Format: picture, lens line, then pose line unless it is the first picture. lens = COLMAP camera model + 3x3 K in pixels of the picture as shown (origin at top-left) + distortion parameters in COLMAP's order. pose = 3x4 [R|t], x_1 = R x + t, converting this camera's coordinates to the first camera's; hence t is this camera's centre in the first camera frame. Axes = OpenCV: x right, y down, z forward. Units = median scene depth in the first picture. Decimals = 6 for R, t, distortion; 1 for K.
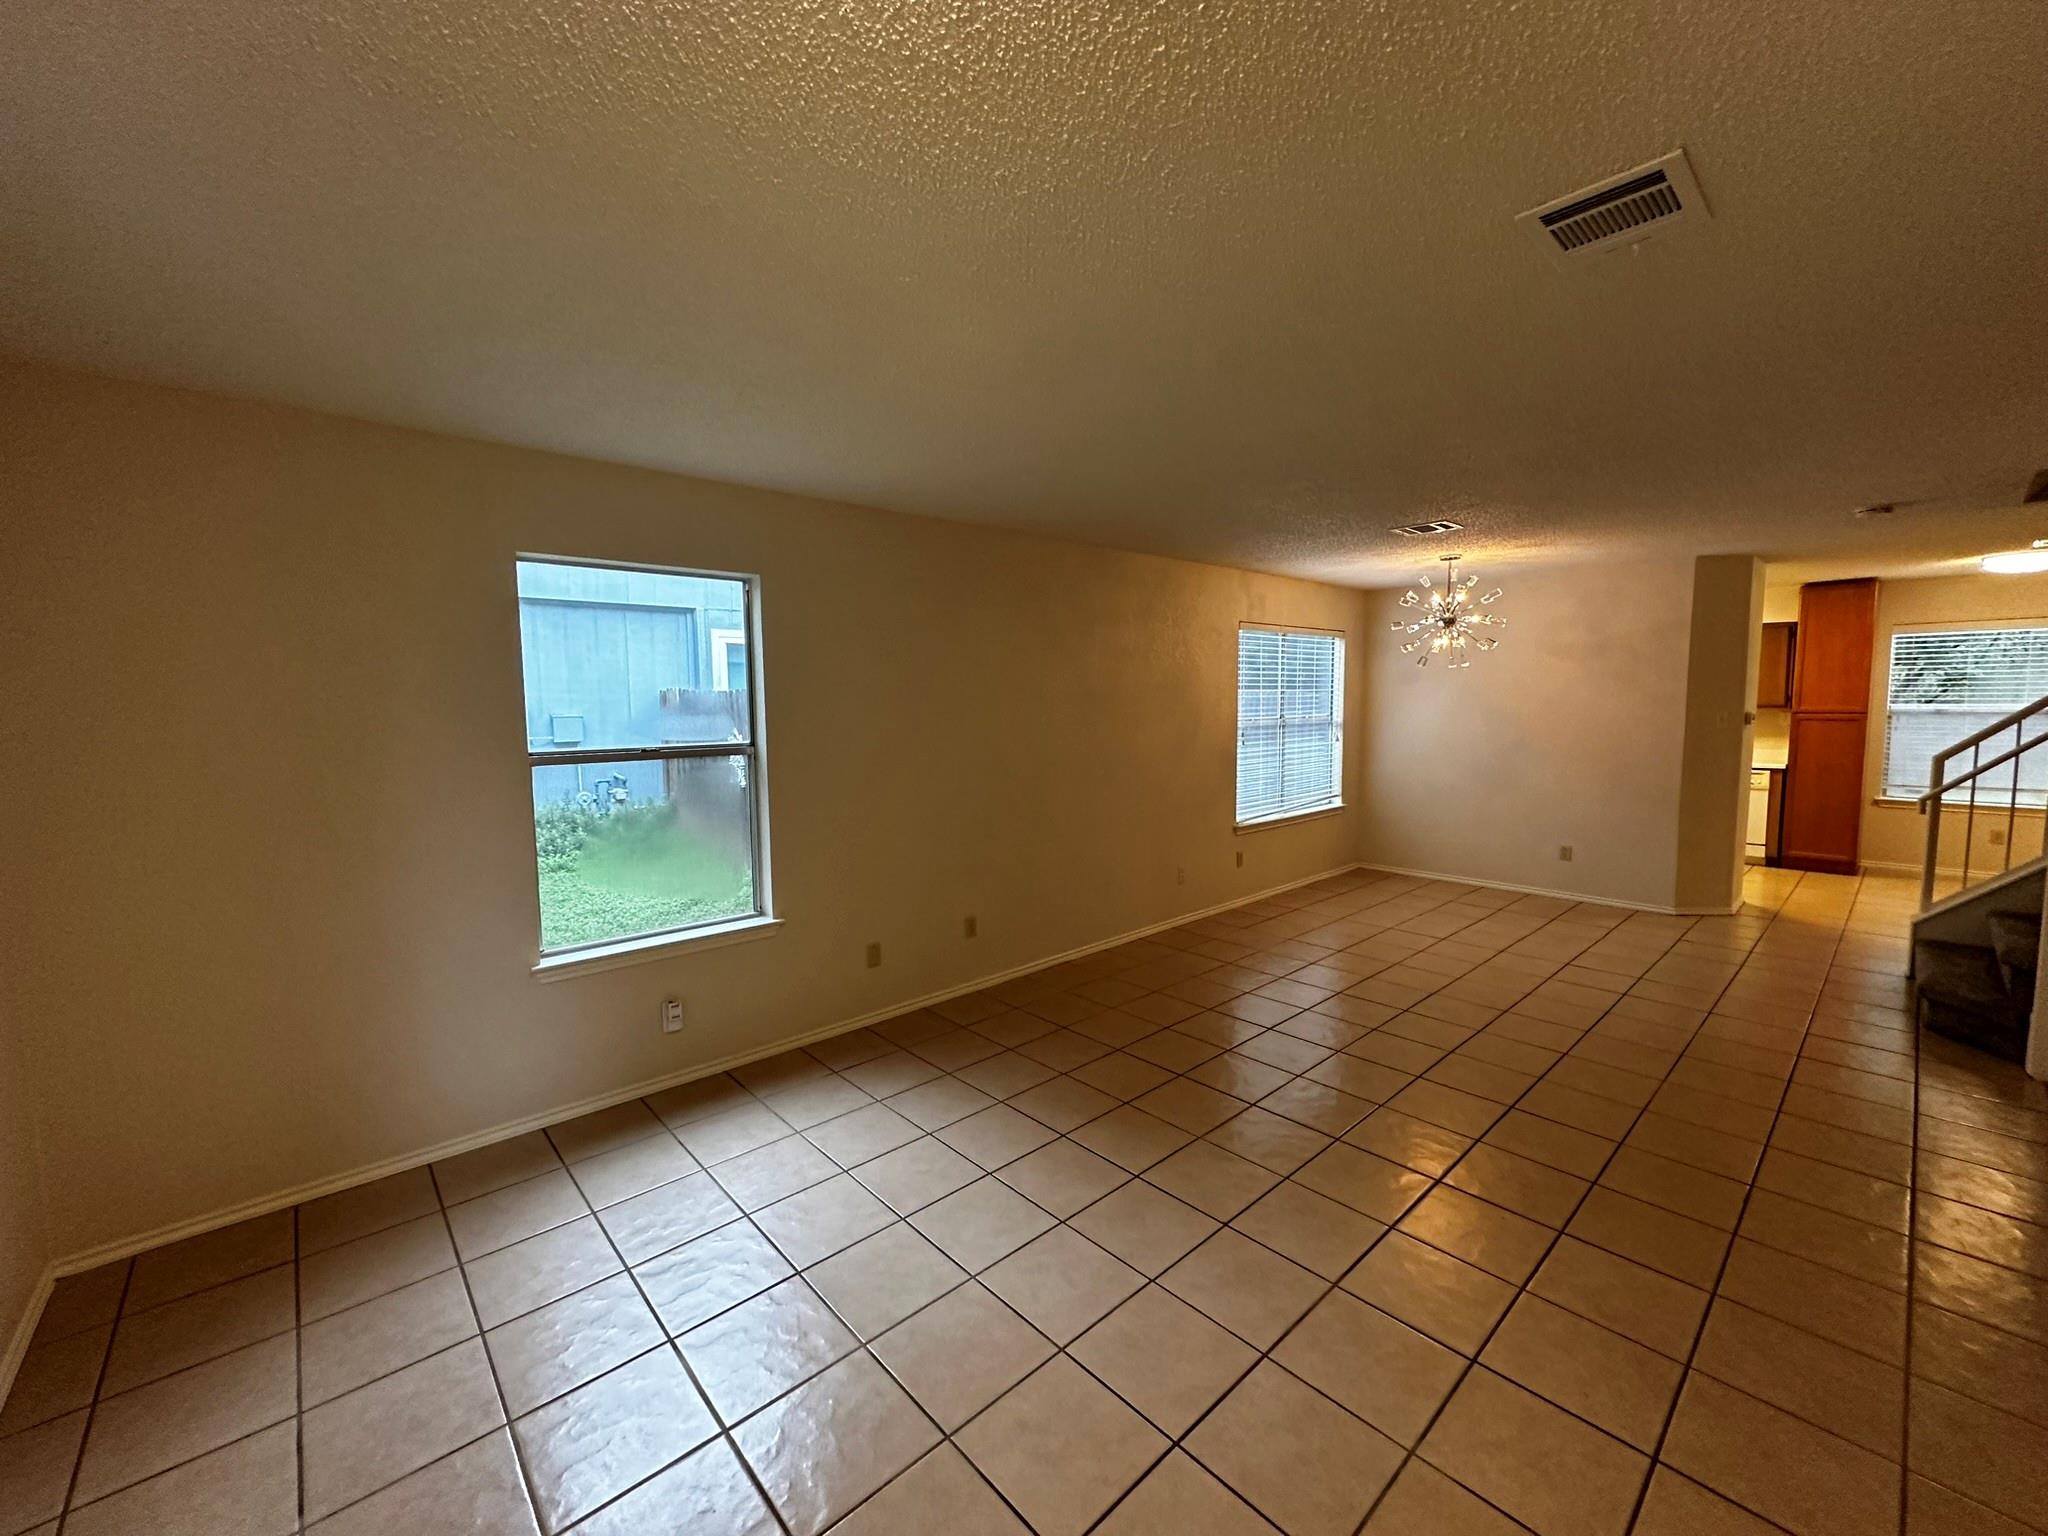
lens RADIAL K [[815.0, 0, 1024.4], [0, 815.0, 769.6], [0, 0, 1]] dist [0.000181, 0.001149]
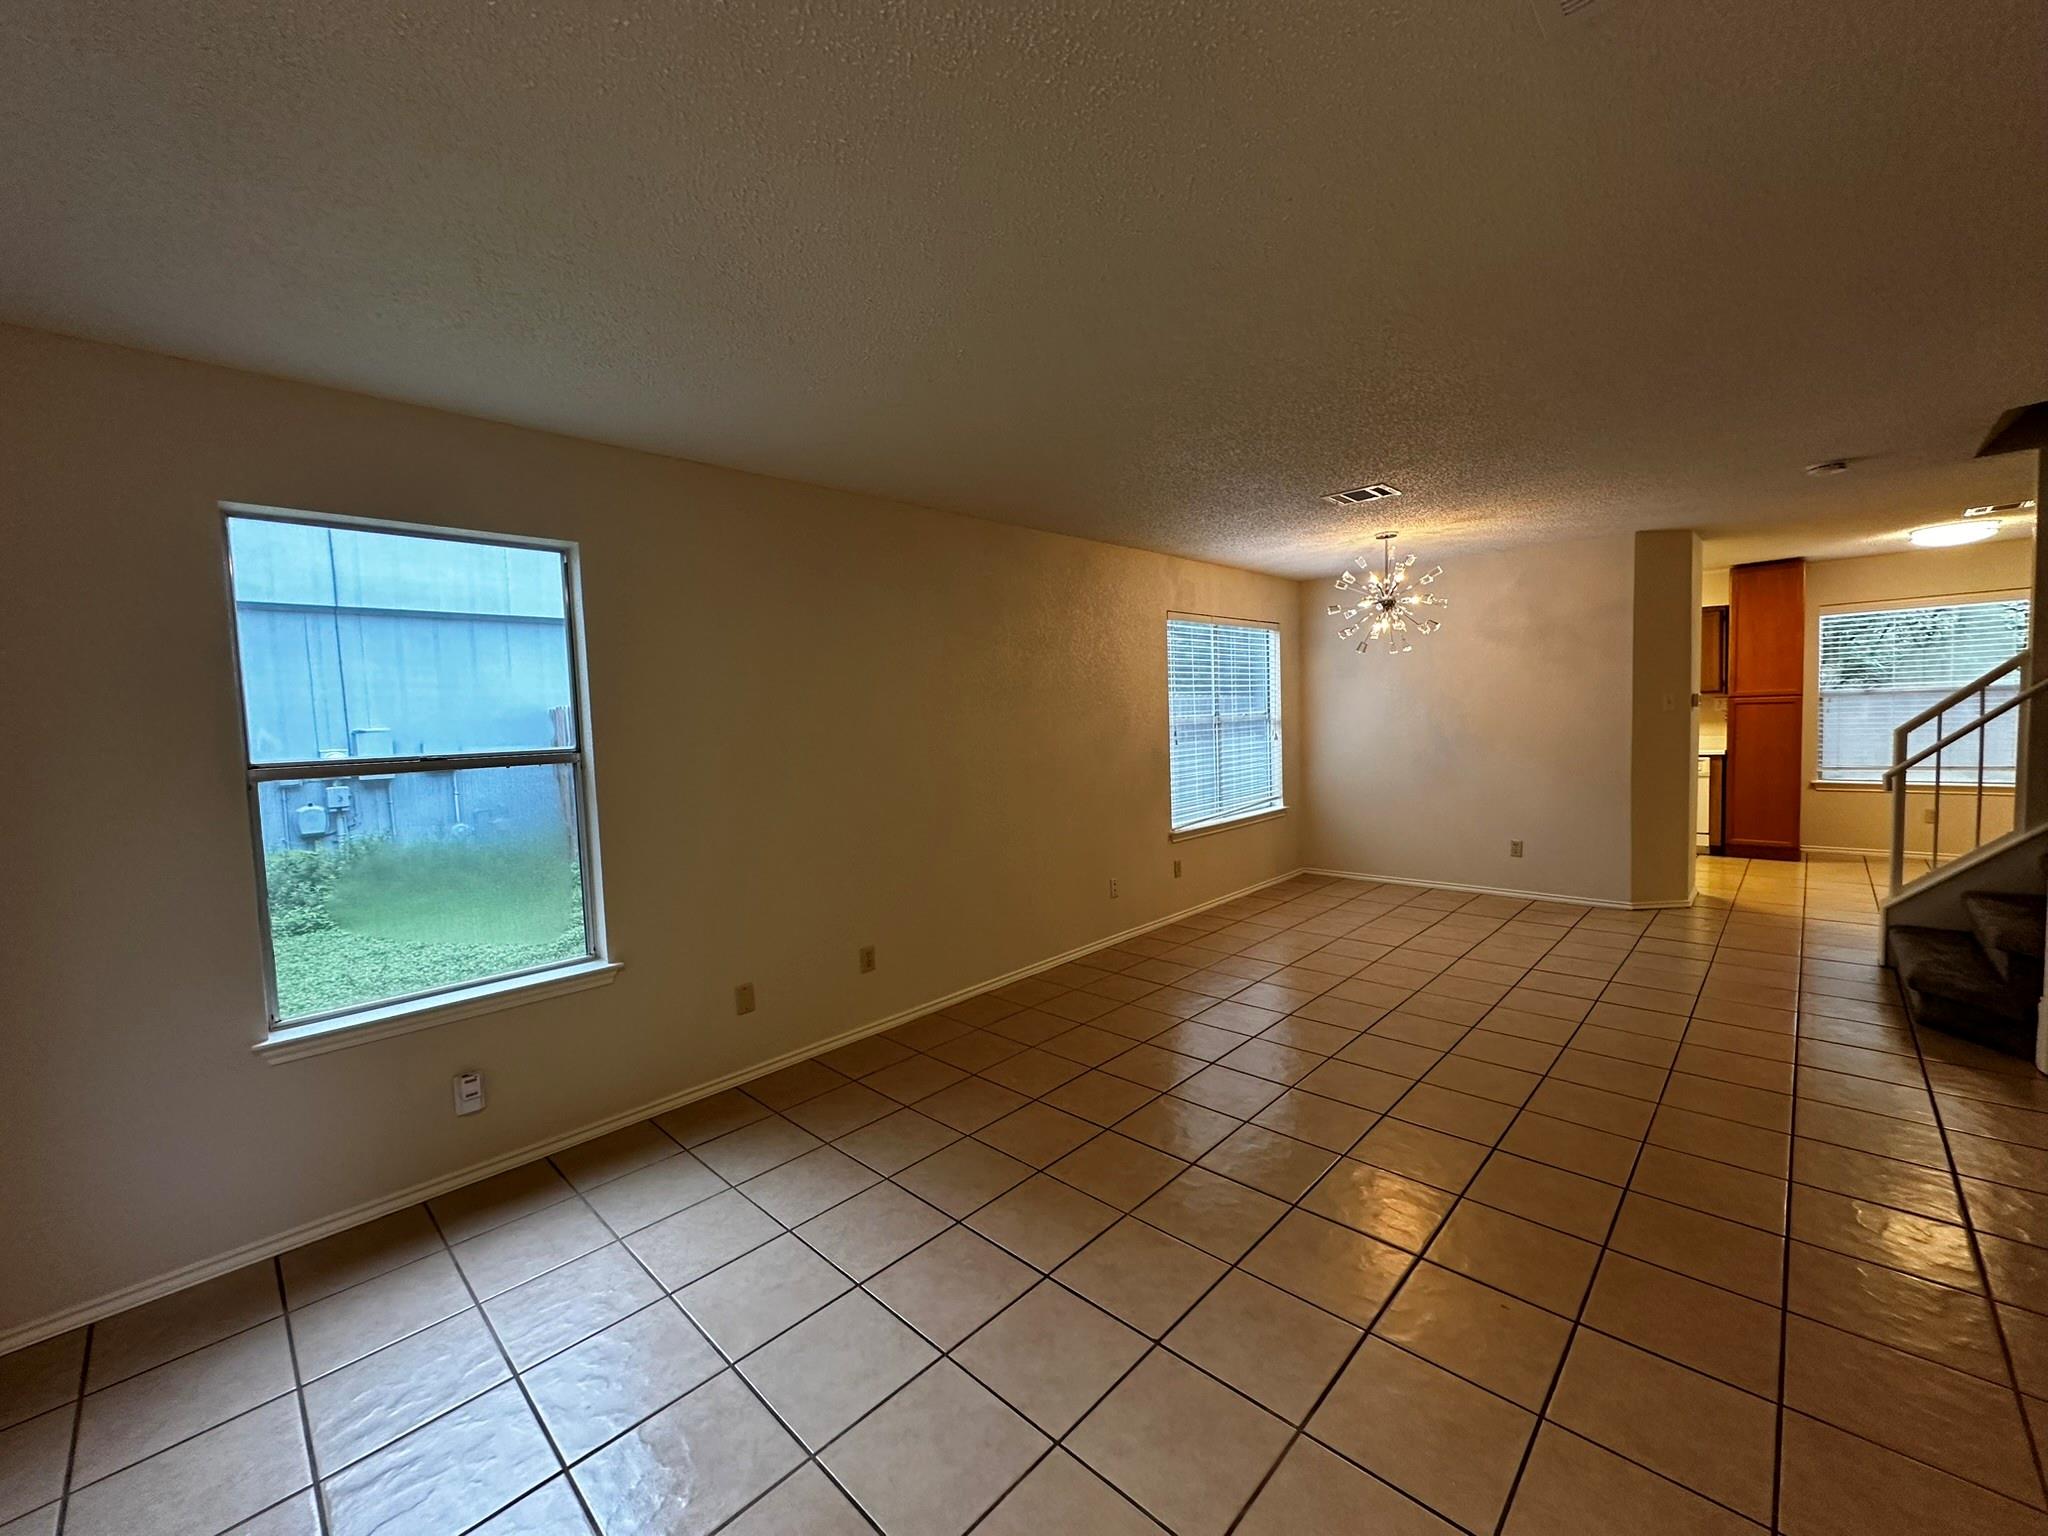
lens RADIAL K [[815.0, 0, 1023.5], [0, 815.0, 768.3], [0, 0, 1]] dist [0.000181, 0.001149]
pose [[0.997445, -0.031376, 0.064175, 0.052258], [0.032973, 0.999169, -0.023974, 0.018888], [-0.063369, 0.026029, 0.997651, 0.134166]]
